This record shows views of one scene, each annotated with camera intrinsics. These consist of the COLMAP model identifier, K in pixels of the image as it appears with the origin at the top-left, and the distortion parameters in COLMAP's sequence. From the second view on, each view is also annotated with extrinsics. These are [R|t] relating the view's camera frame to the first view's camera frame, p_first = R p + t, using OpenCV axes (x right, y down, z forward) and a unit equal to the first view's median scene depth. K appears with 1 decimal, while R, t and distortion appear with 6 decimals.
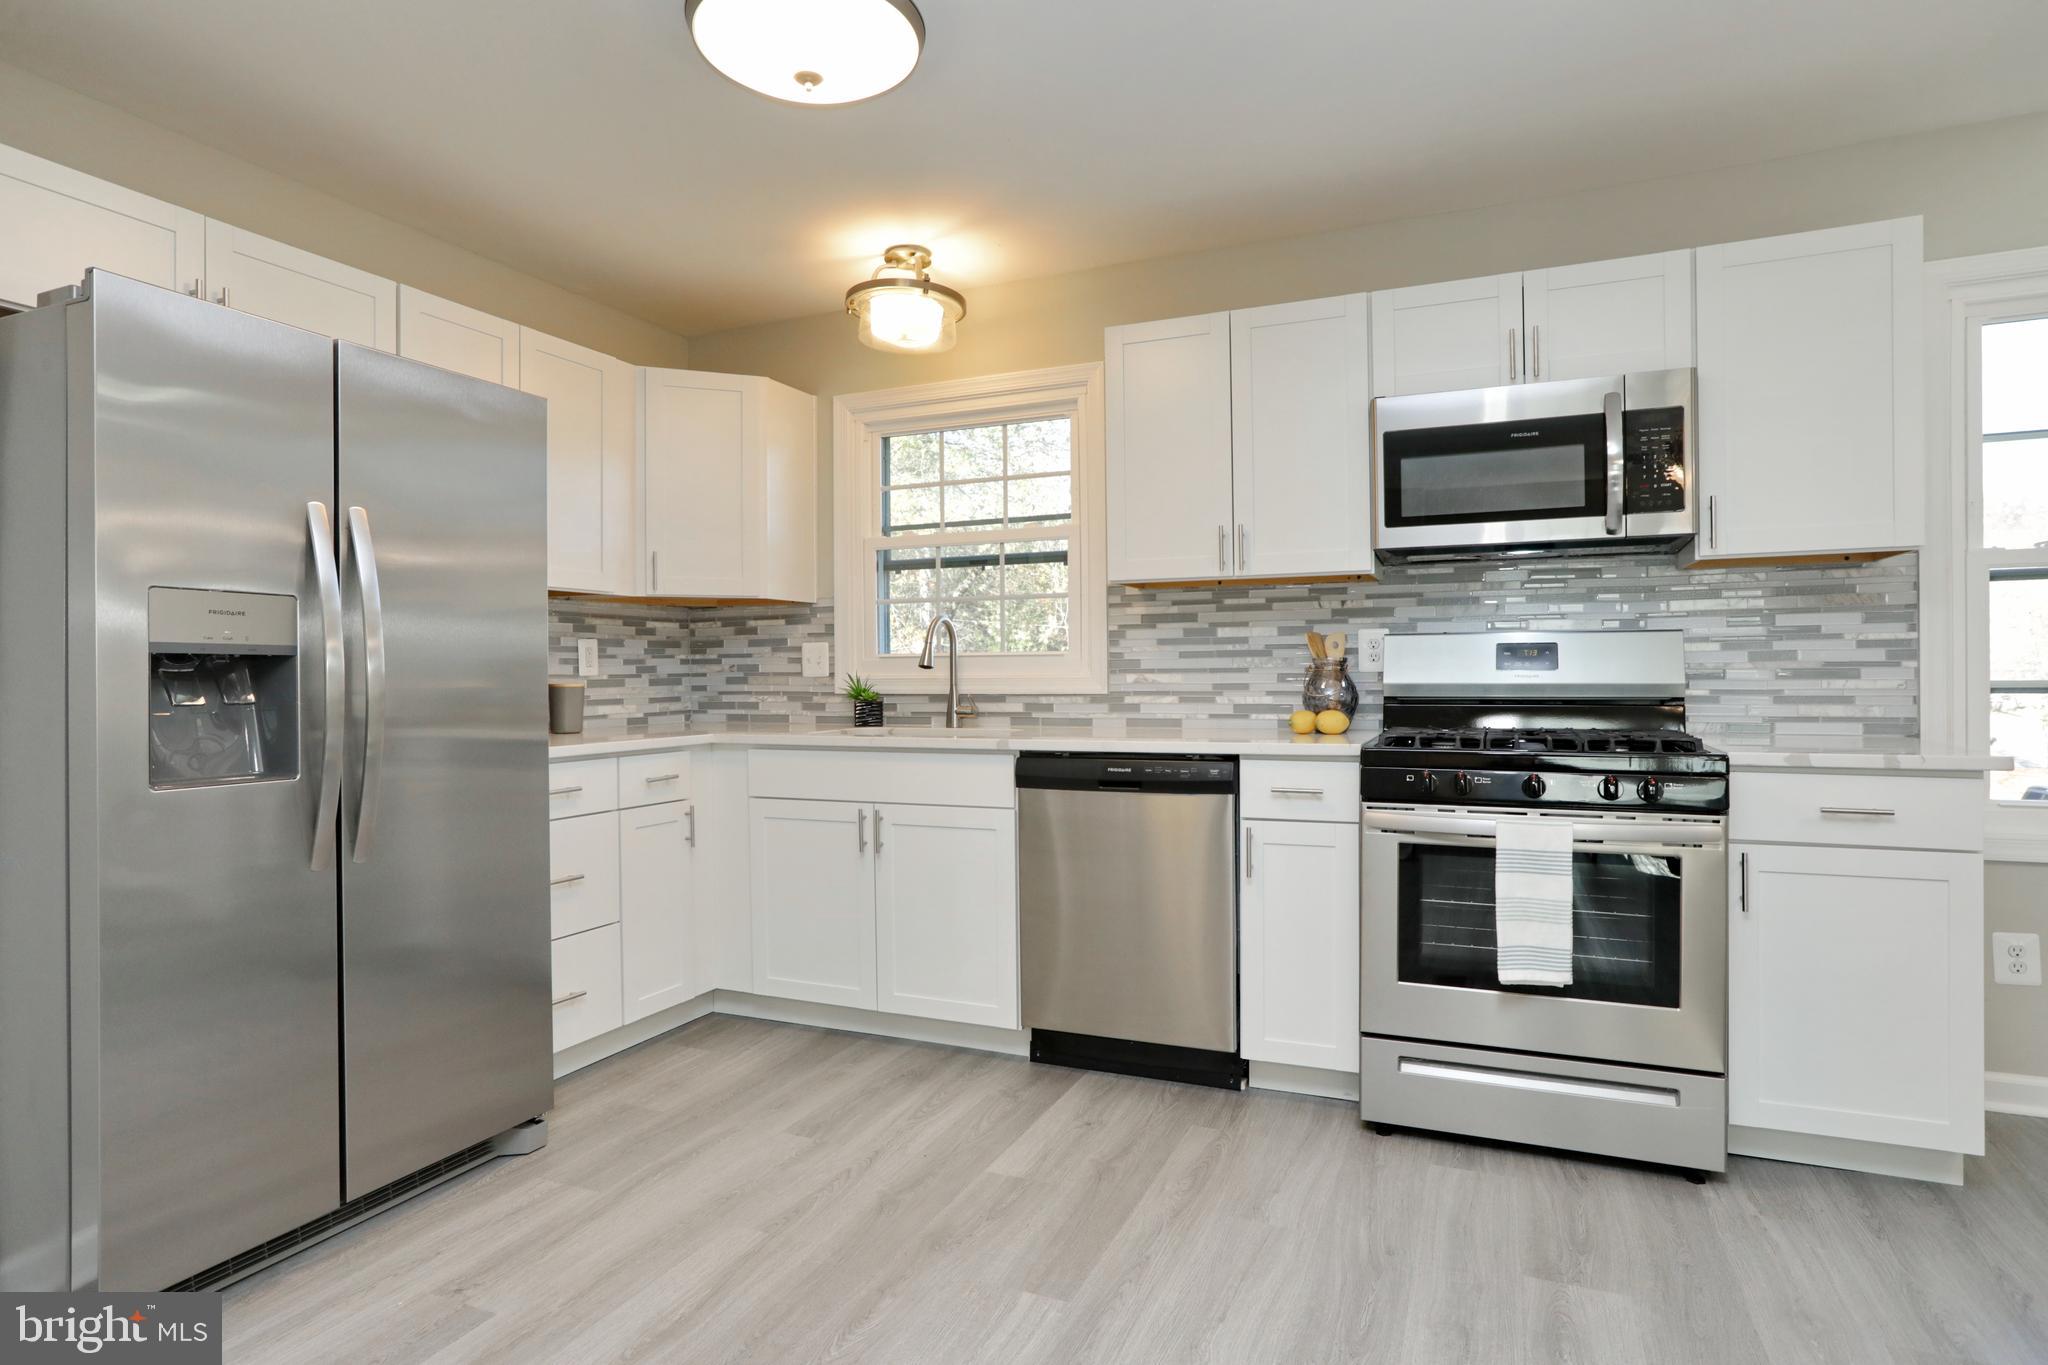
lens RADIAL K [[1091.1, 0, 1024.0], [0, 1091.1, 682.5], [0, 0, 1]] dist [-0.060515, 0.040172]
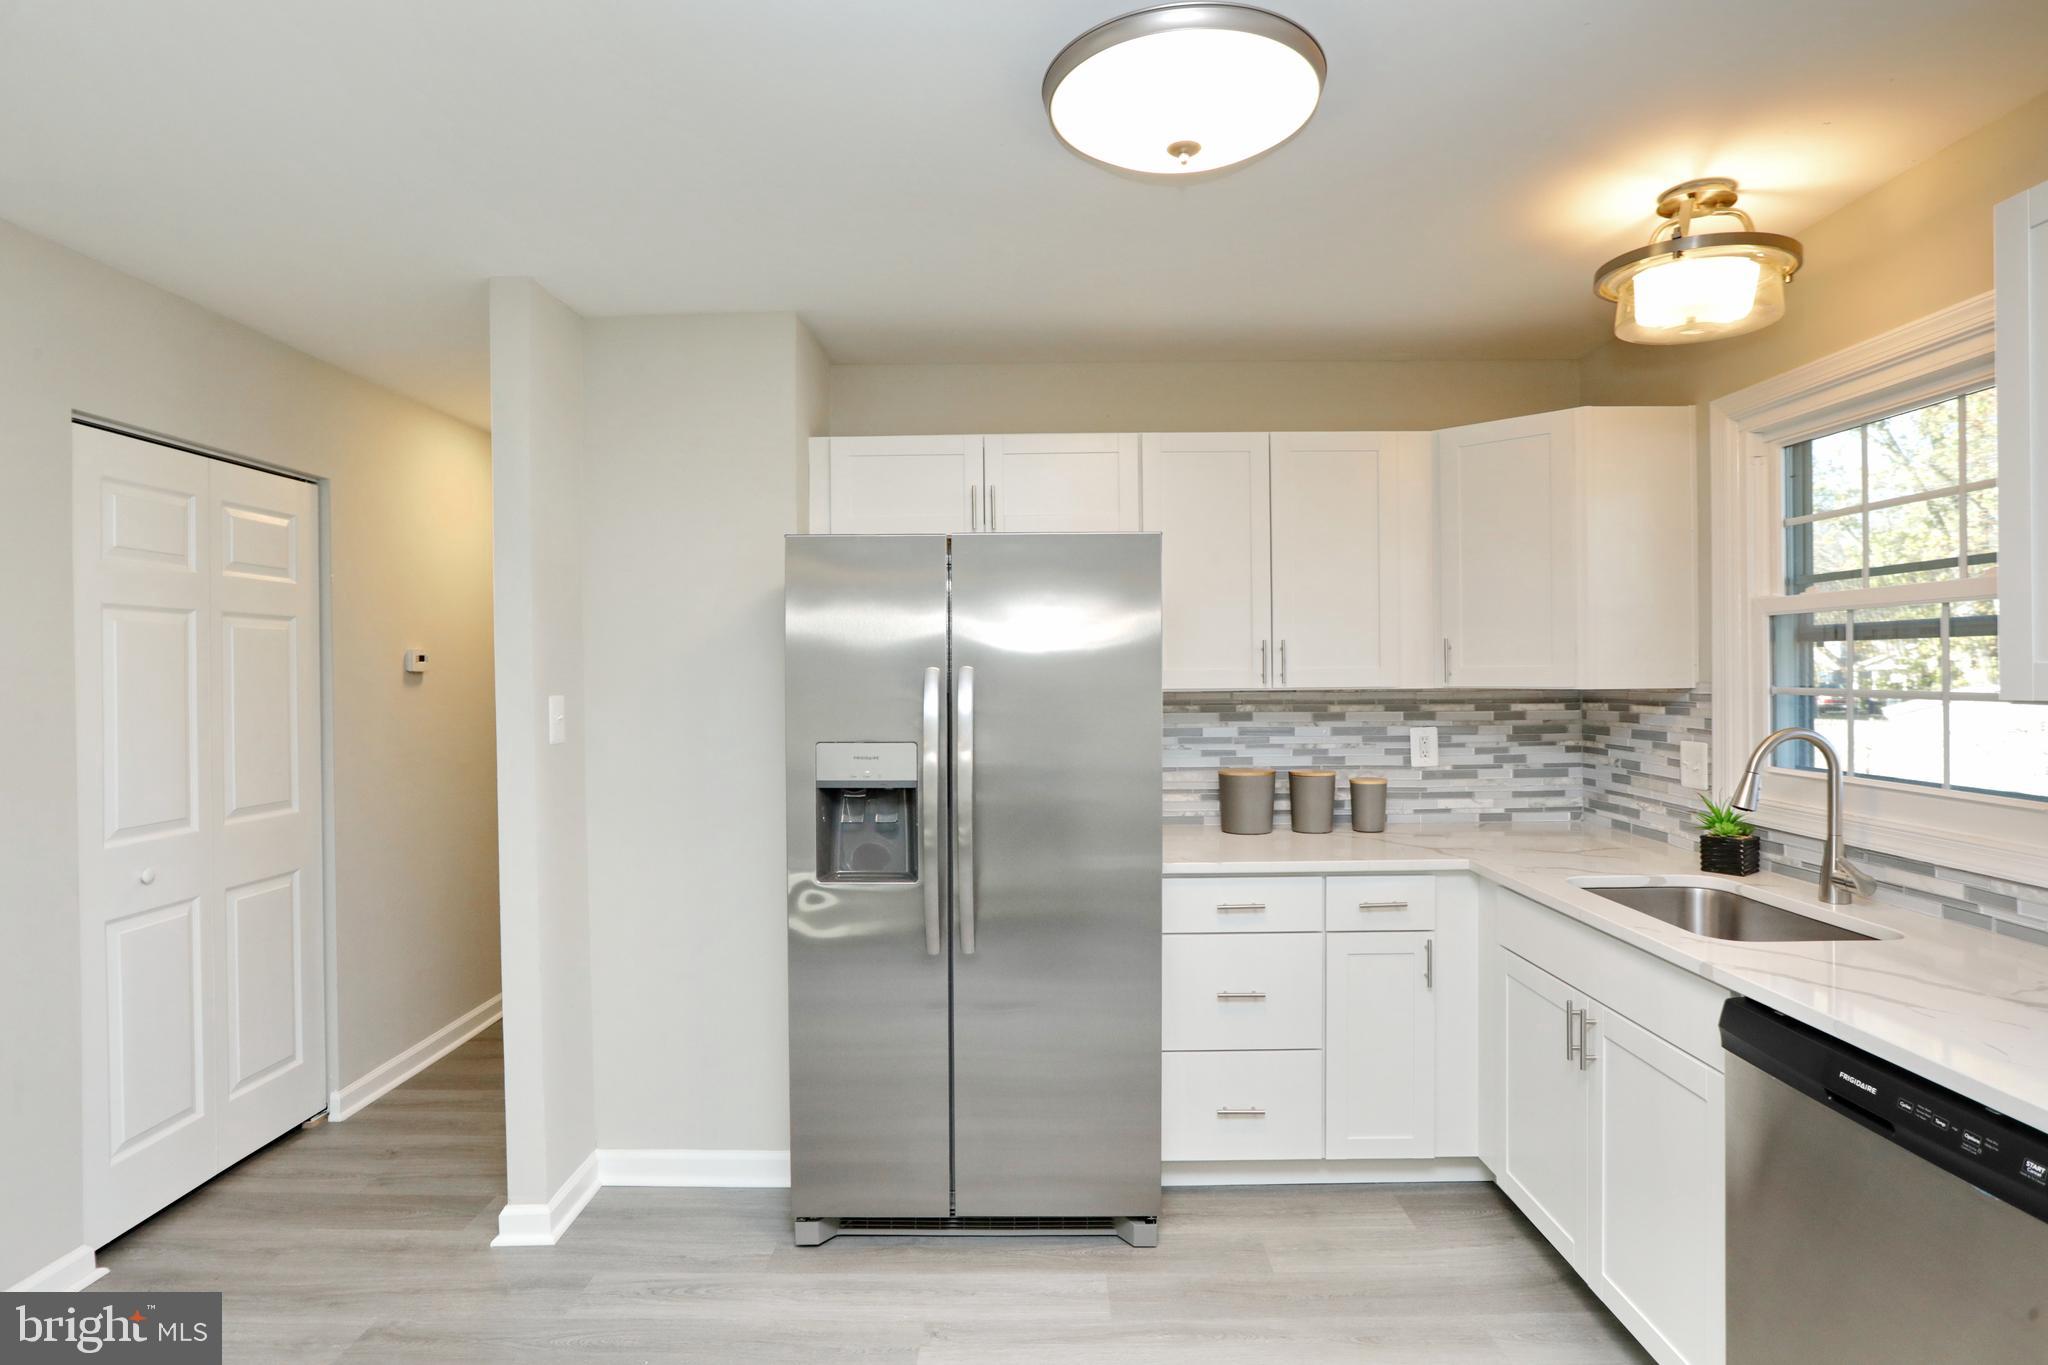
lens RADIAL K [[1052.3, 0, 1024.0], [0, 1052.3, 682.5], [0, 0, 1]] dist [-0.049672, 0.024614]
pose [[0.393665, 0.014630, -0.919138, 0.329263], [-0.002422, 0.999886, 0.014878, -0.103748], [0.919251, -0.003630, 0.393655, 0.370356]]
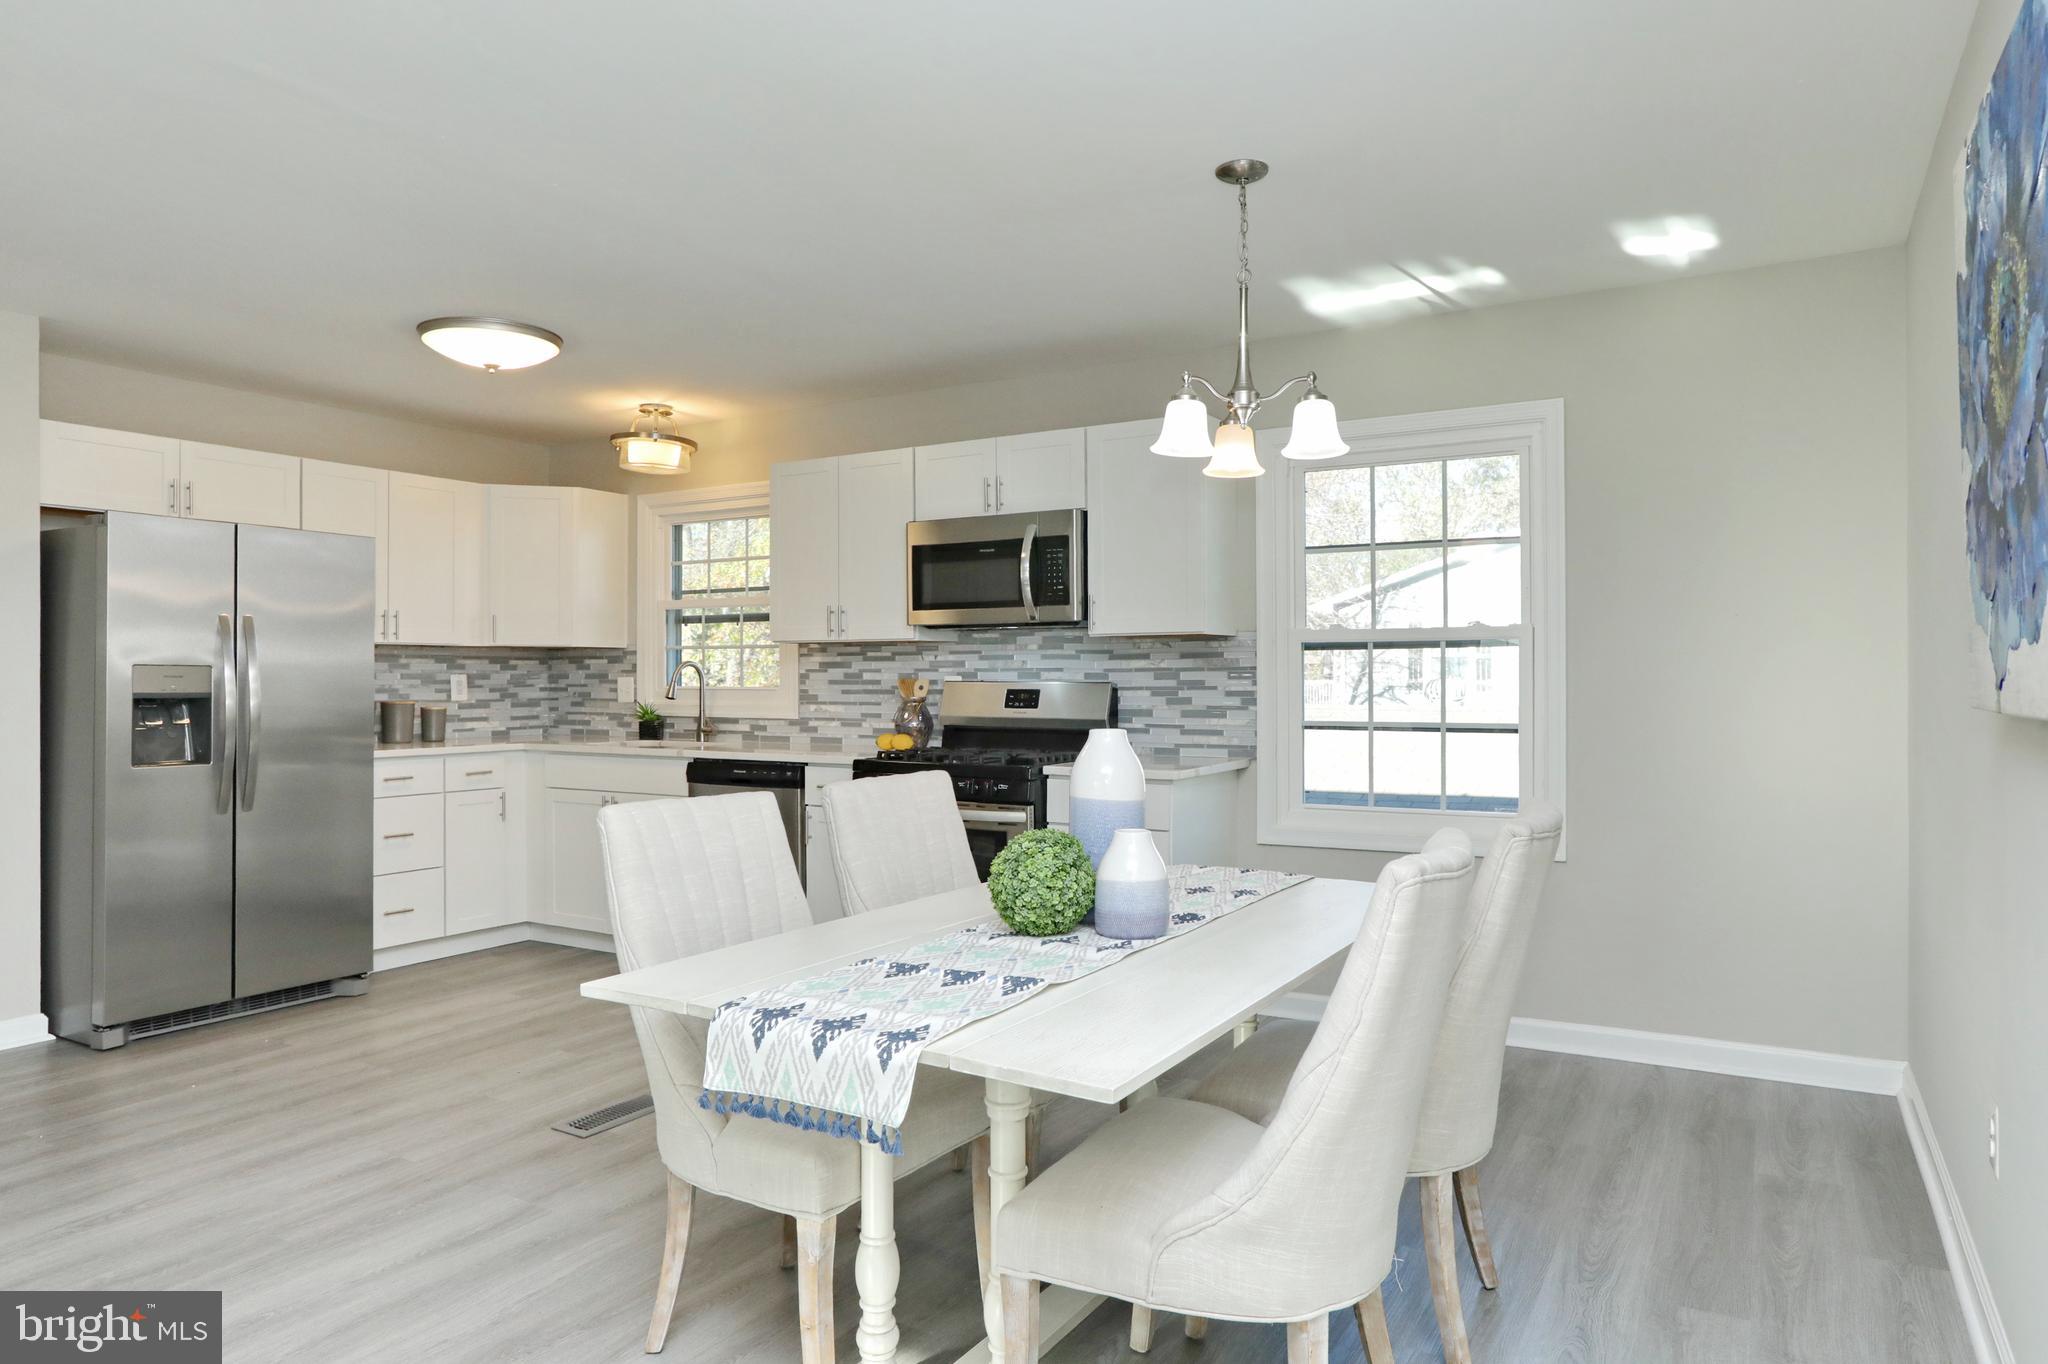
lens RADIAL K [[1255.7, 0, 1024.0], [0, 1255.7, 682.0], [0, 0, 1]] dist [-0.047088, 0.035920]
pose [[0.991919, 0.009308, -0.126534, 0.597430], [-0.010008, 0.999938, -0.004898, -0.033650], [0.126480, 0.006125, 0.991950, -0.575517]]
